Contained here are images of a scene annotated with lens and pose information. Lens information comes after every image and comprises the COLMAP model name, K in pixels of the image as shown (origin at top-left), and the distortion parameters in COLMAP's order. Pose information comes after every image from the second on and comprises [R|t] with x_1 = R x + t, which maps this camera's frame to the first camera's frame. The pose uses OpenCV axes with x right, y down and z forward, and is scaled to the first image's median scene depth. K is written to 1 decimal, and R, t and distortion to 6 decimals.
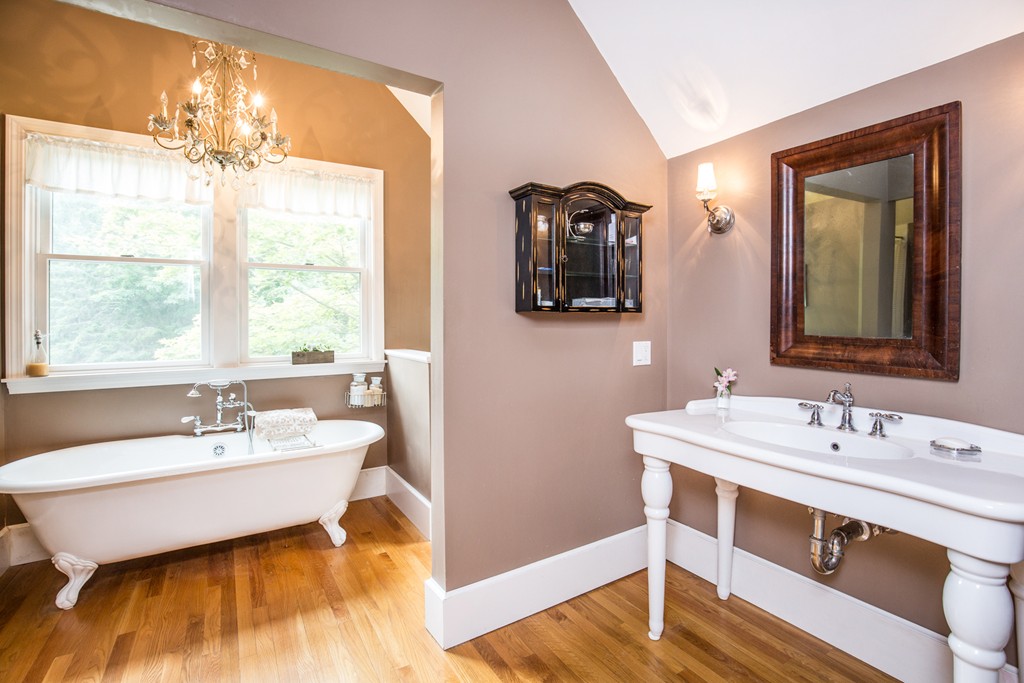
lens RADIAL K [[478.9, 0, 516.4], [0, 478.9, 325.1], [0, 0, 1]] dist [-0.015142, -0.000058]
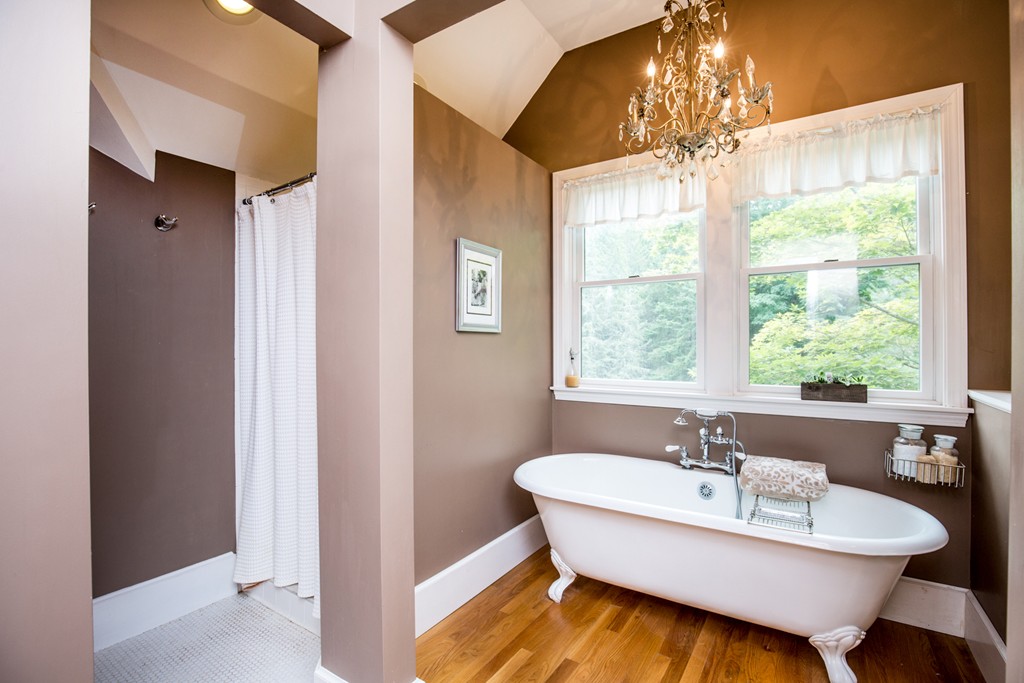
lens RADIAL K [[472.1, 0, 512.0], [0, 472.1, 341.5], [0, 0, 1]] dist [-0.040463, 0.008875]
pose [[0.422631, 0.003891, -0.906293, -0.008517], [-0.008624, 0.999963, 0.000272, -0.003490], [0.906261, 0.007701, 0.422649, 0.320608]]
